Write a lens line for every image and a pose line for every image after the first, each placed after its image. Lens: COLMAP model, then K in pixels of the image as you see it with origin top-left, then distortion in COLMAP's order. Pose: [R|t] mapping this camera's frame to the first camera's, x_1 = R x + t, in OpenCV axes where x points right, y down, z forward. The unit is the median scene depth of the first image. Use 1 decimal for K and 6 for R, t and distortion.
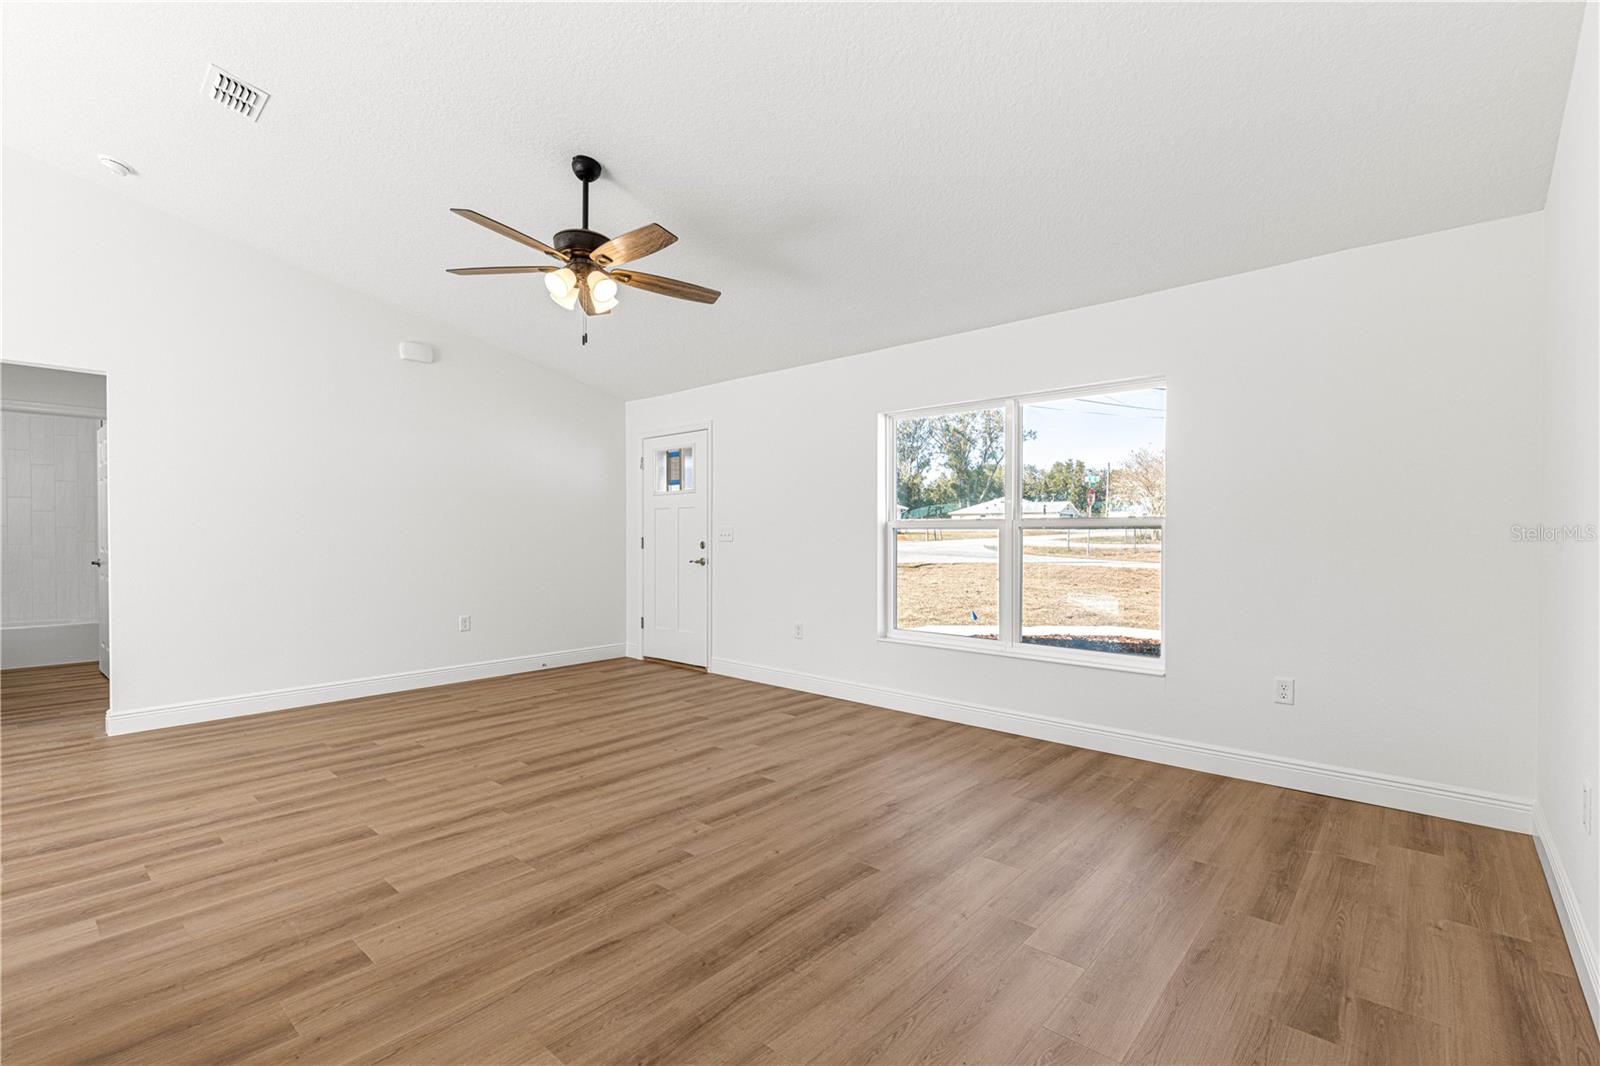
lens RADIAL K [[713.6, 0, 802.1], [0, 713.6, 541.8], [0, 0, 1]] dist [0.008680, -0.002009]
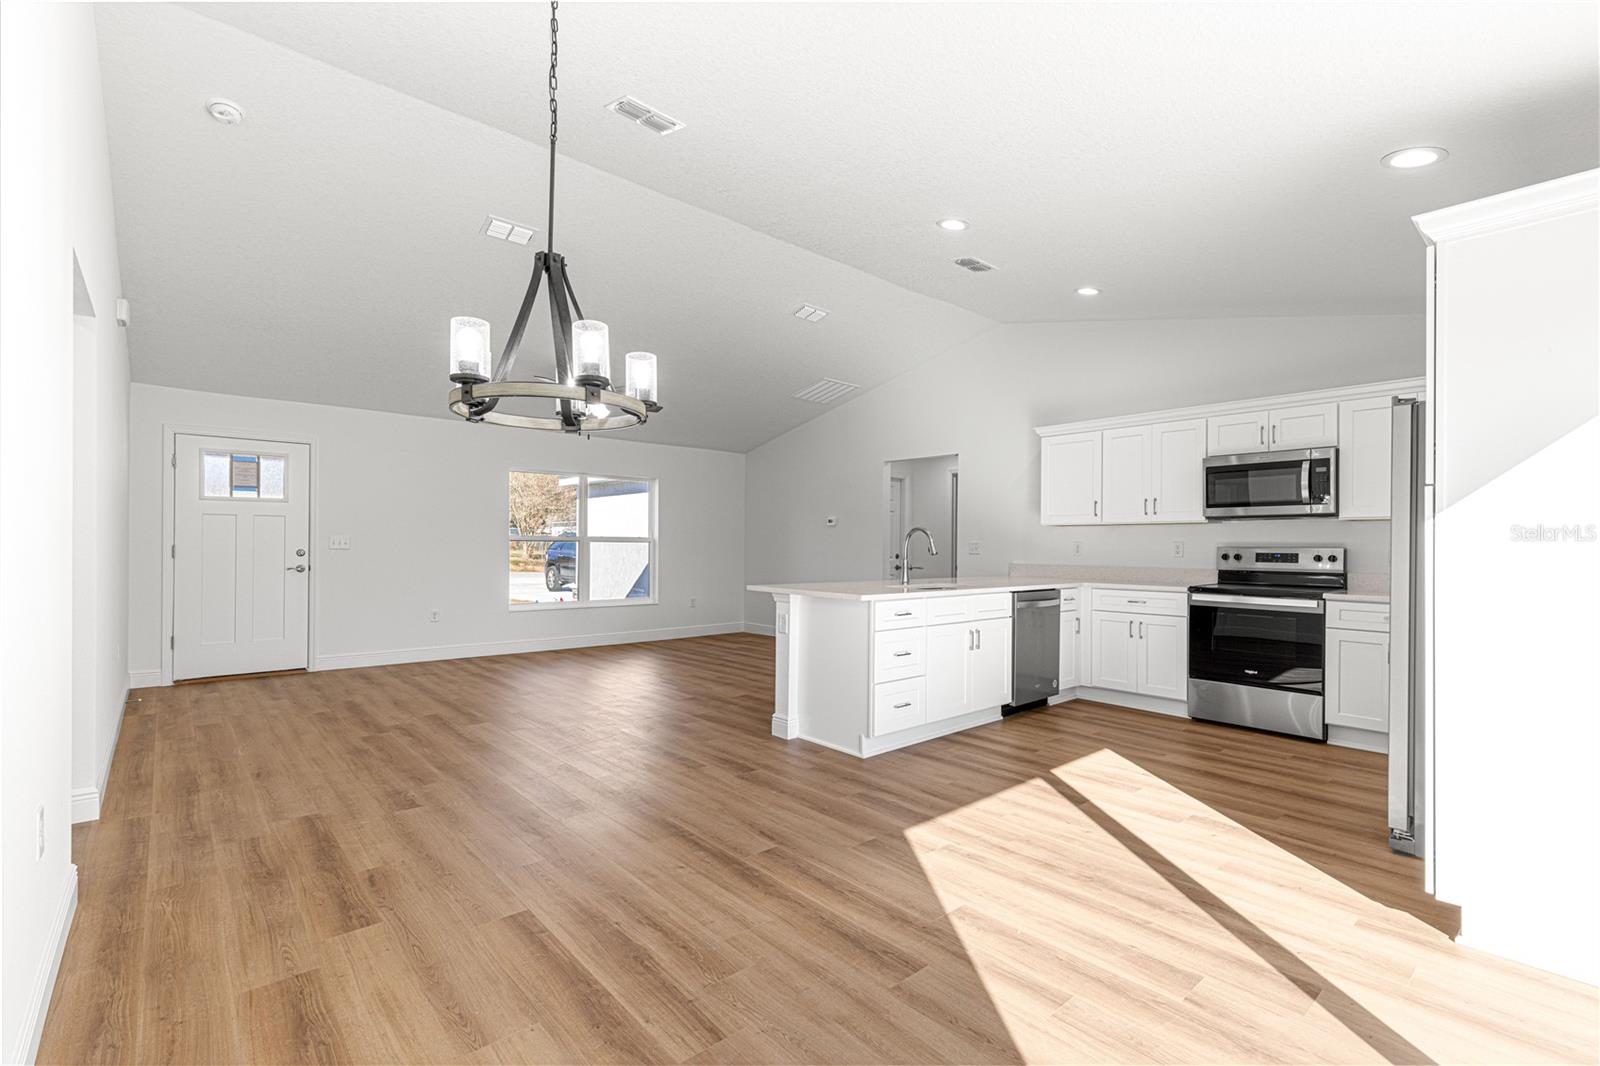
lens RADIAL K [[713.6, 0, 802.1], [0, 713.6, 541.8], [0, 0, 1]] dist [0.008680, -0.002009]
pose [[0.118154, 0.006955, 0.992971, -1.946105], [0.002264, 0.999971, -0.007273, -0.004105], [-0.992993, 0.003108, 0.118135, 0.250933]]
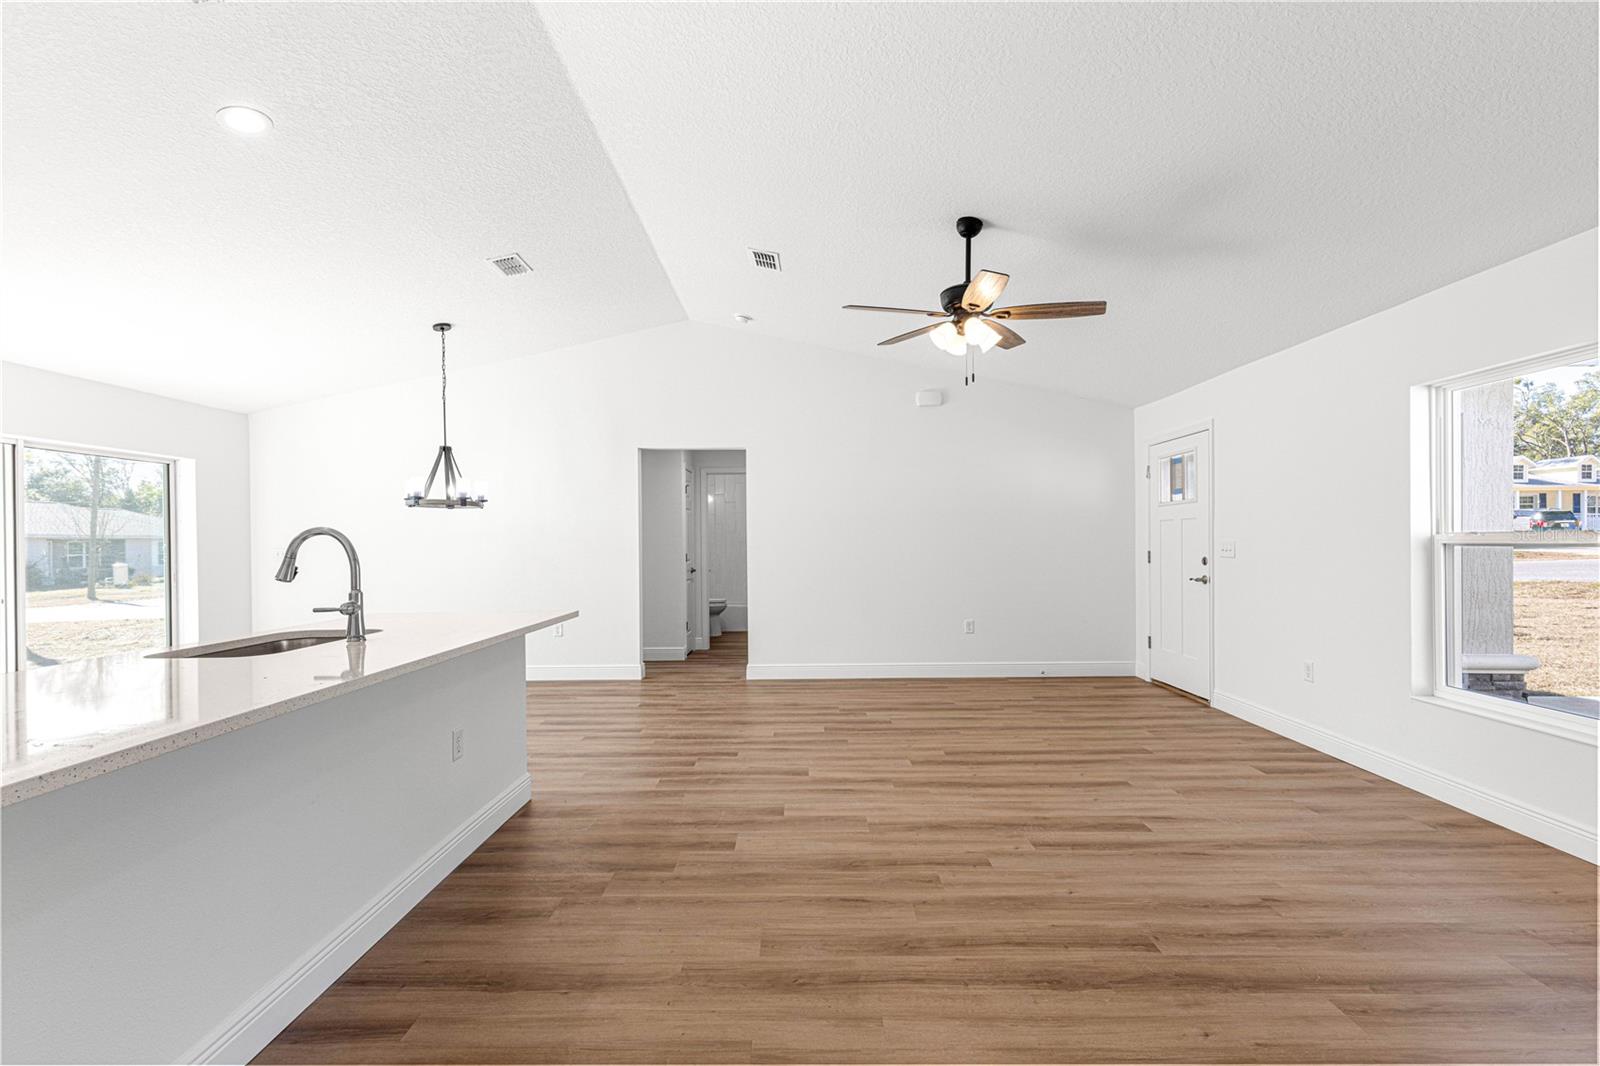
lens RADIAL K [[713.6, 0, 802.1], [0, 713.6, 541.8], [0, 0, 1]] dist [0.008680, -0.002009]
pose [[0.662541, -0.005023, -0.749009, 0.343539], [0.000183, 0.999979, -0.006544, -0.023799], [0.749025, 0.004198, 0.662528, 0.069334]]
